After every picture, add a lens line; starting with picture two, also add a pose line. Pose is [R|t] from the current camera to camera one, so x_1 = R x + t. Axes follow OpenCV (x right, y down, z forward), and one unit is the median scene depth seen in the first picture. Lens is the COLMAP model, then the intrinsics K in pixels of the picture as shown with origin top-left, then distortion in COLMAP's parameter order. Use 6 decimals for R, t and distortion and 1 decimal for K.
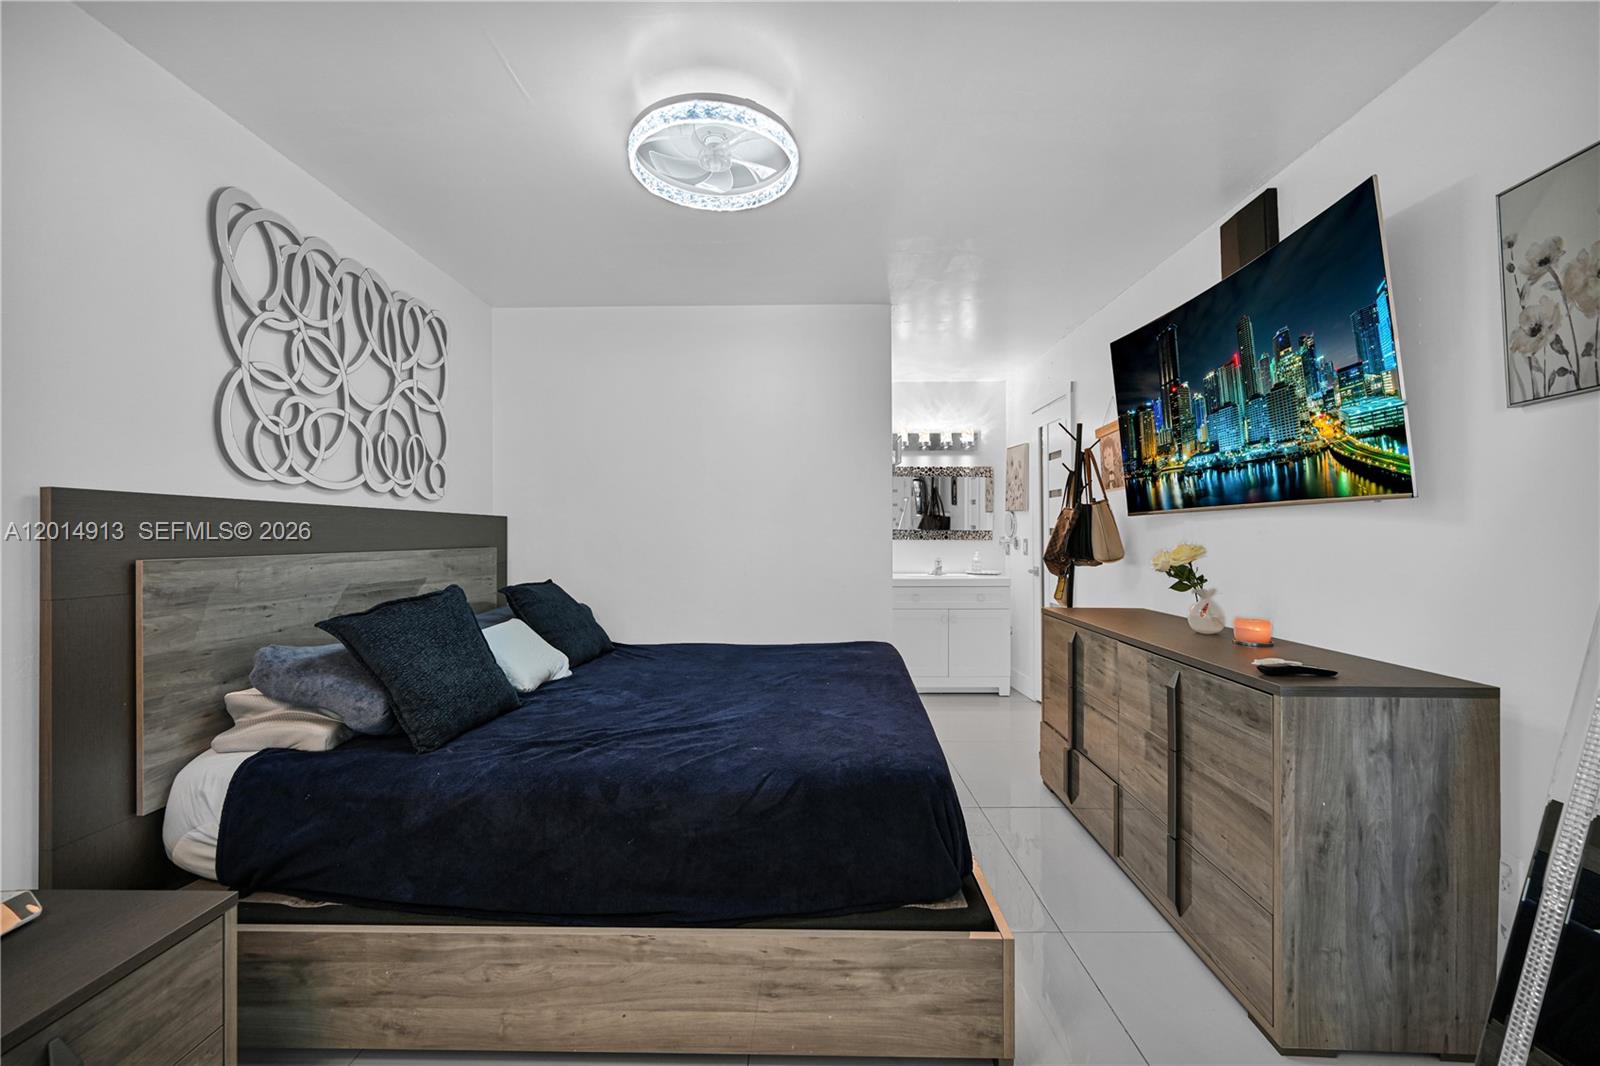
lens RADIAL K [[647.6, 0, 790.4], [0, 647.6, 535.3], [0, 0, 1]] dist [-0.002985, 0.001017]
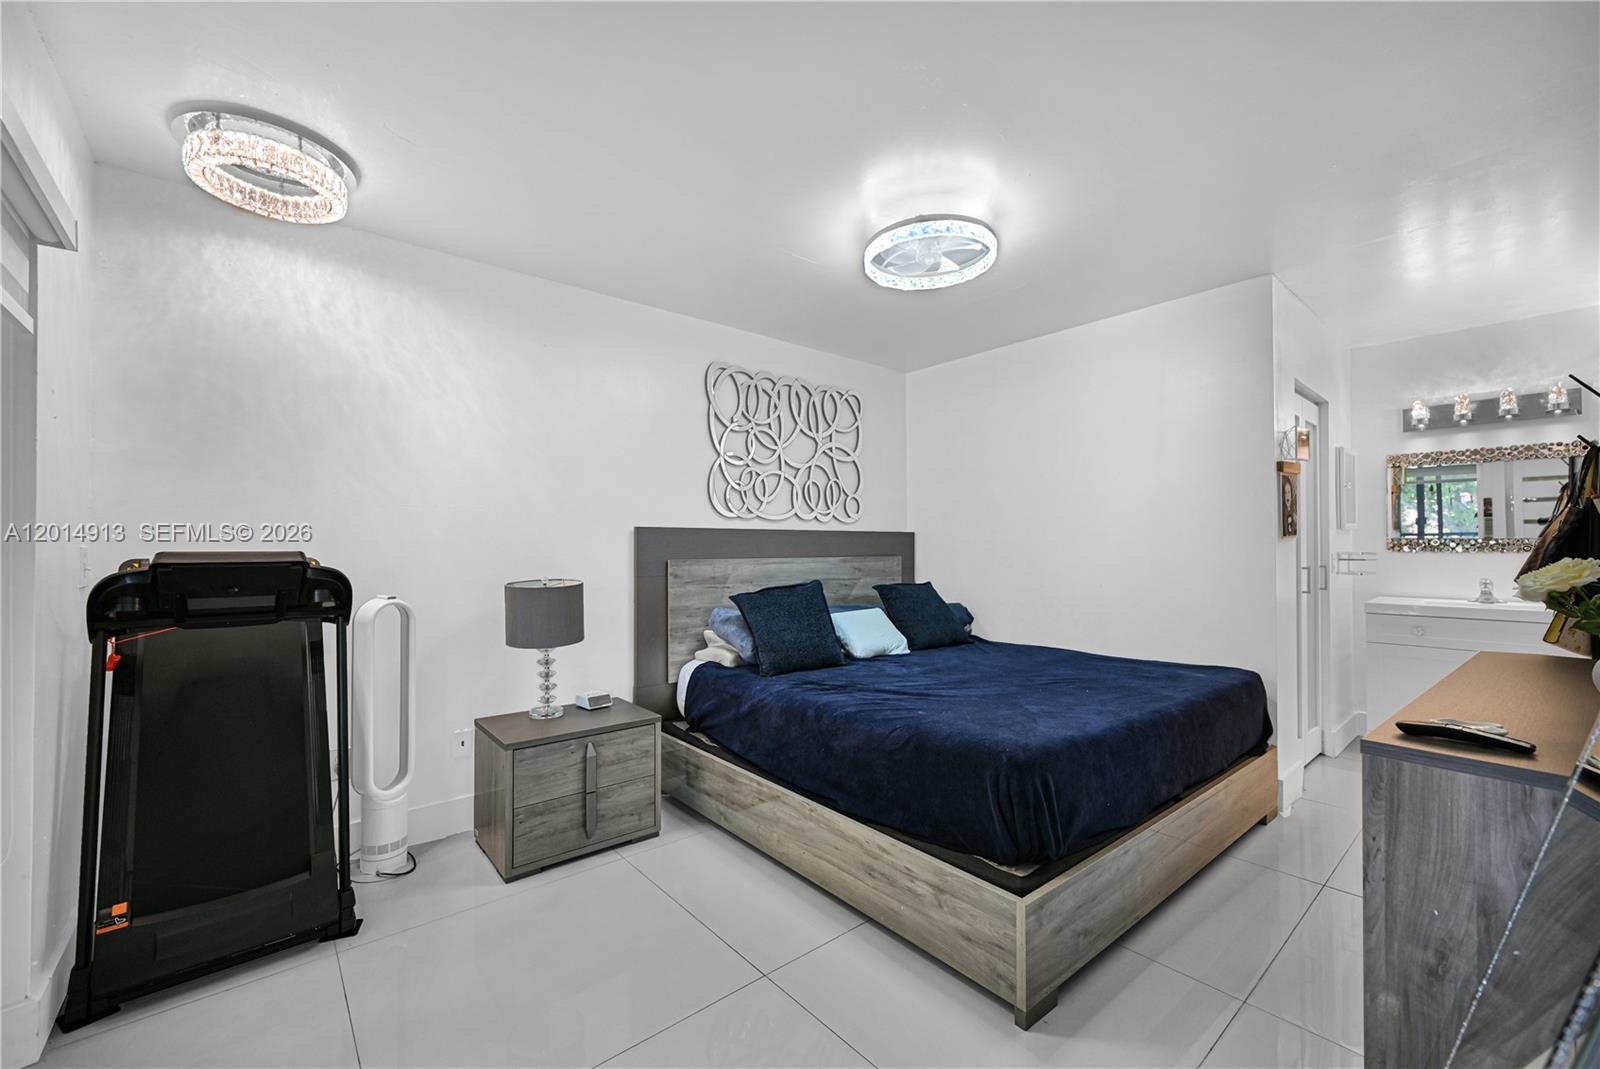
lens RADIAL K [[647.6, 0, 798.2], [0, 647.6, 538.0], [0, 0, 1]] dist [-0.002985, 0.001017]
pose [[0.650718, -0.010306, -0.759250, 0.771880], [0.002457, 0.999931, -0.011467, -0.006474], [0.759316, 0.005596, 0.650698, -0.034920]]
